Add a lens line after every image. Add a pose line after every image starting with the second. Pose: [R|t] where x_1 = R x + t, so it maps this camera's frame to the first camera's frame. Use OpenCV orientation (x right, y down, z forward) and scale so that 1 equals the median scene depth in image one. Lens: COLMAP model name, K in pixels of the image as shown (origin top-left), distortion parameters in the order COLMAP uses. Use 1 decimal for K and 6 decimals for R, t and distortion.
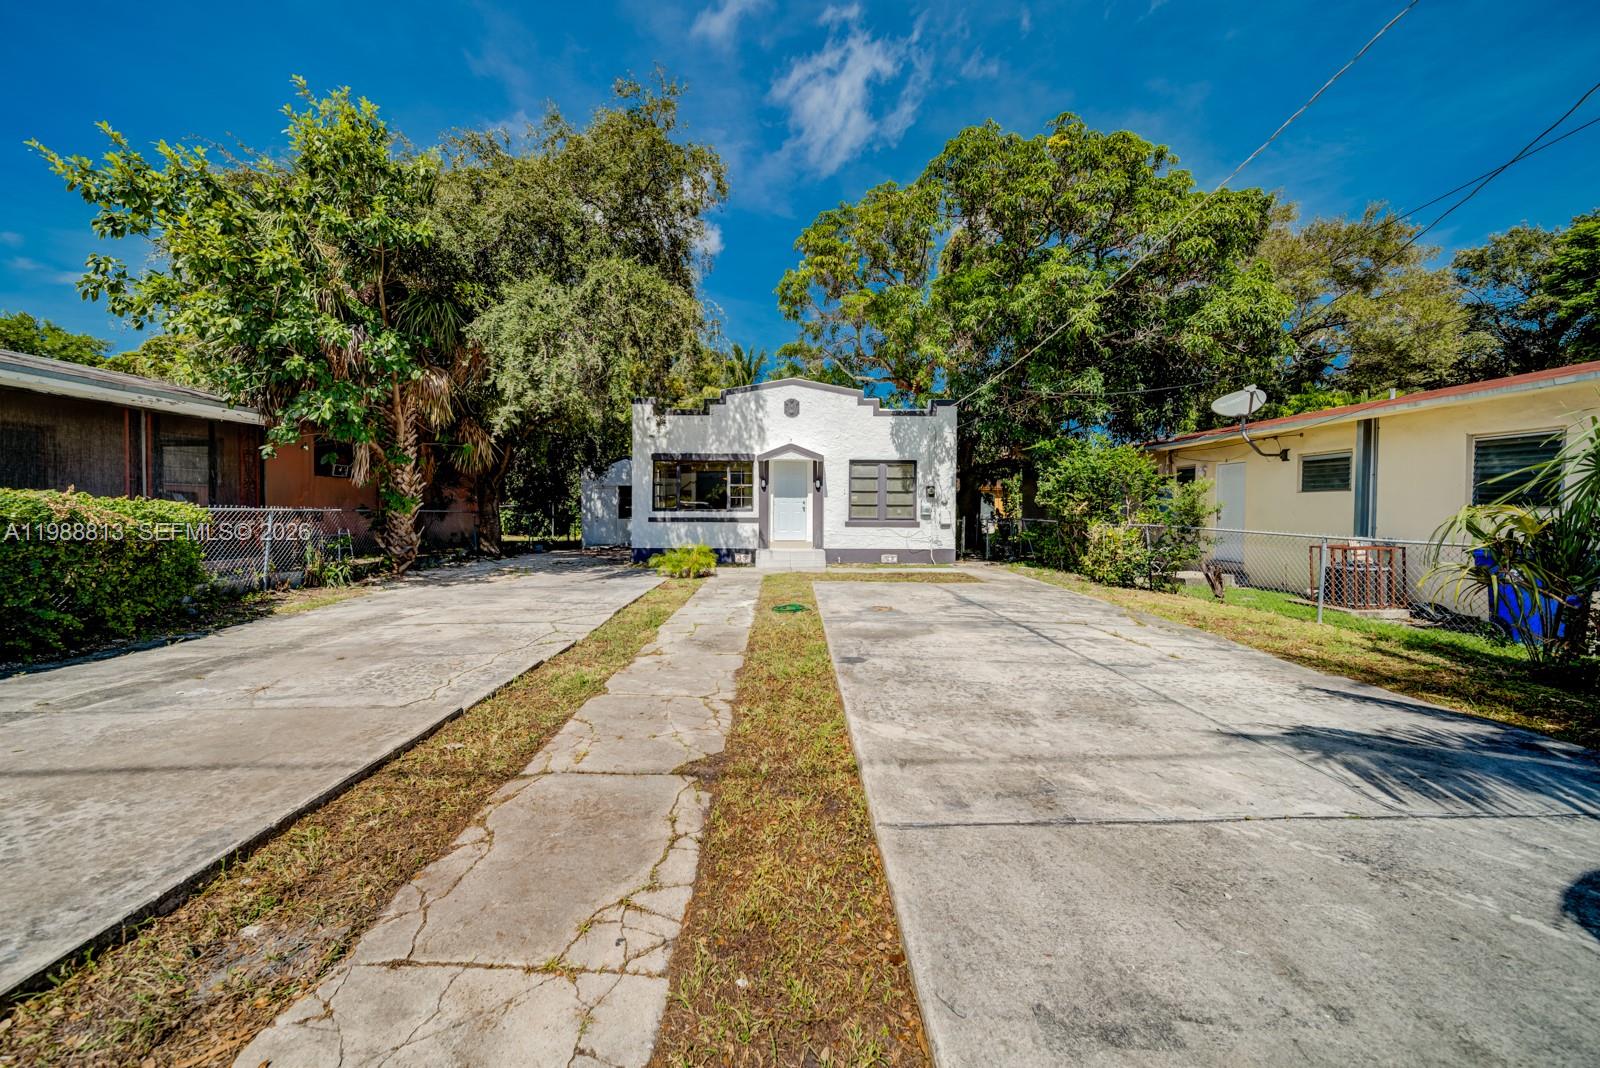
lens RADIAL K [[669.4, 0, 852.0], [0, 669.4, 509.5], [0, 0, 1]] dist [-0.003879, -0.000563]
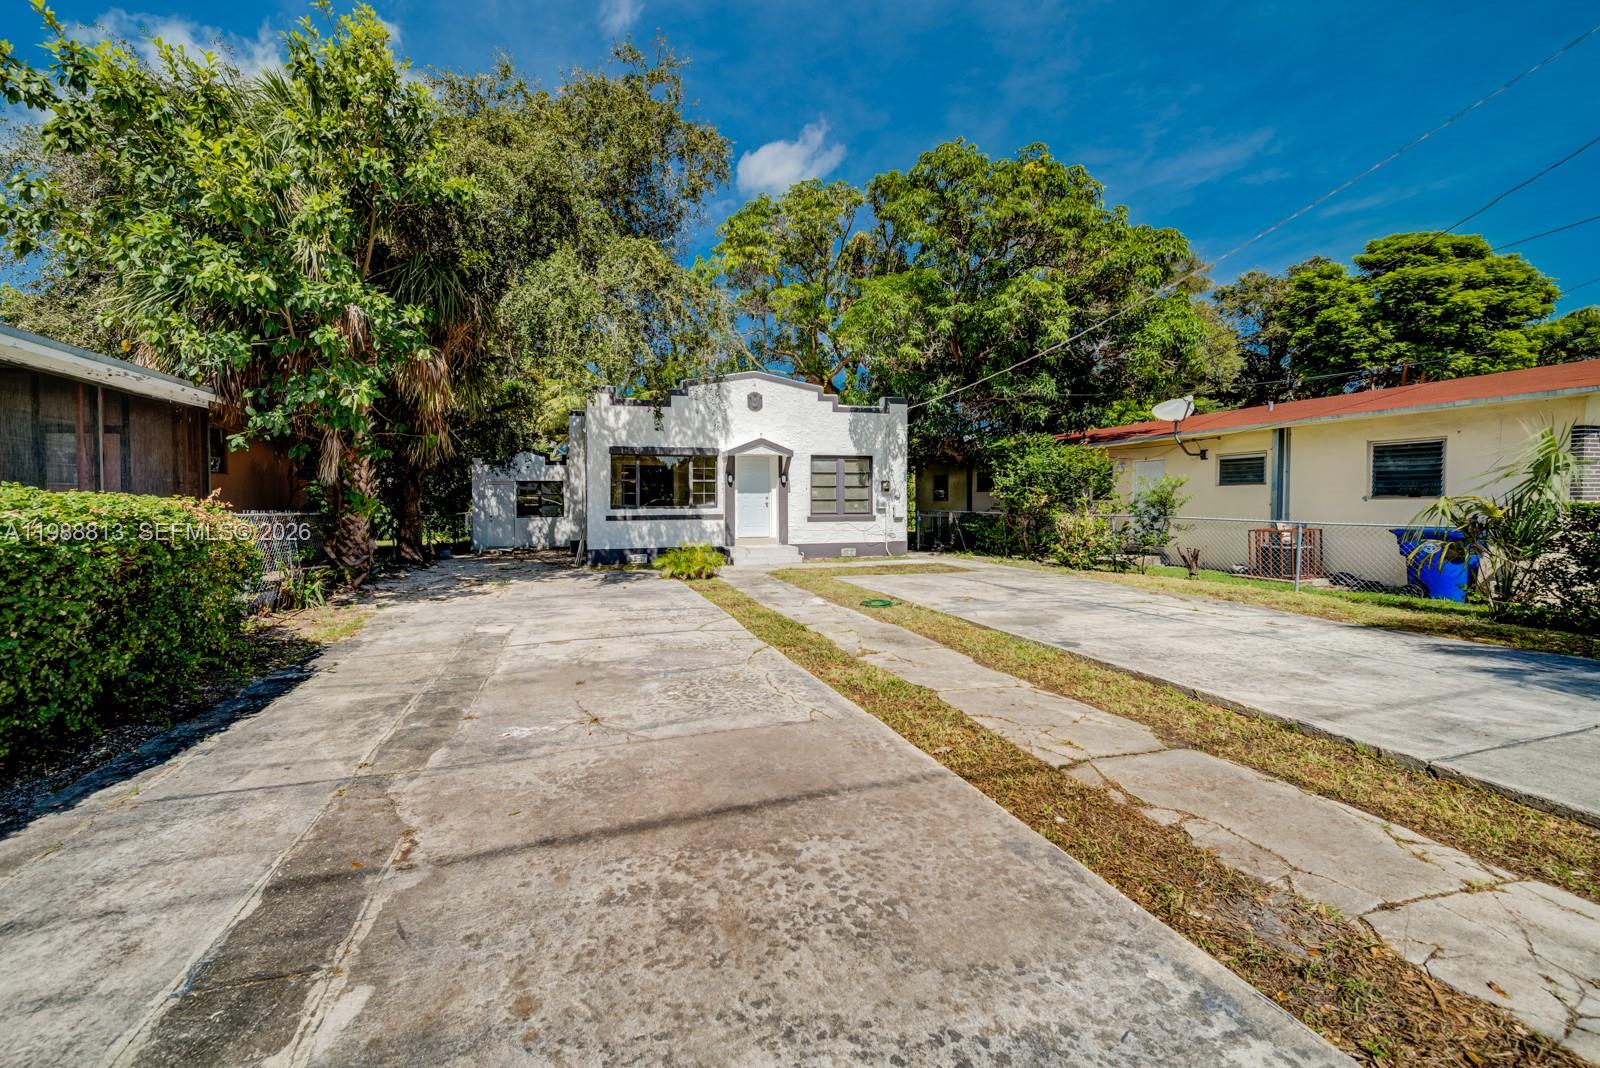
lens RADIAL K [[669.4, 0, 852.0], [0, 669.4, 509.5], [0, 0, 1]] dist [-0.003879, -0.000563]
pose [[0.960743, -0.014676, 0.277051, -0.230140], [0.011652, 0.999853, 0.012560, -0.004562], [-0.277195, -0.008839, 0.960773, 0.018031]]
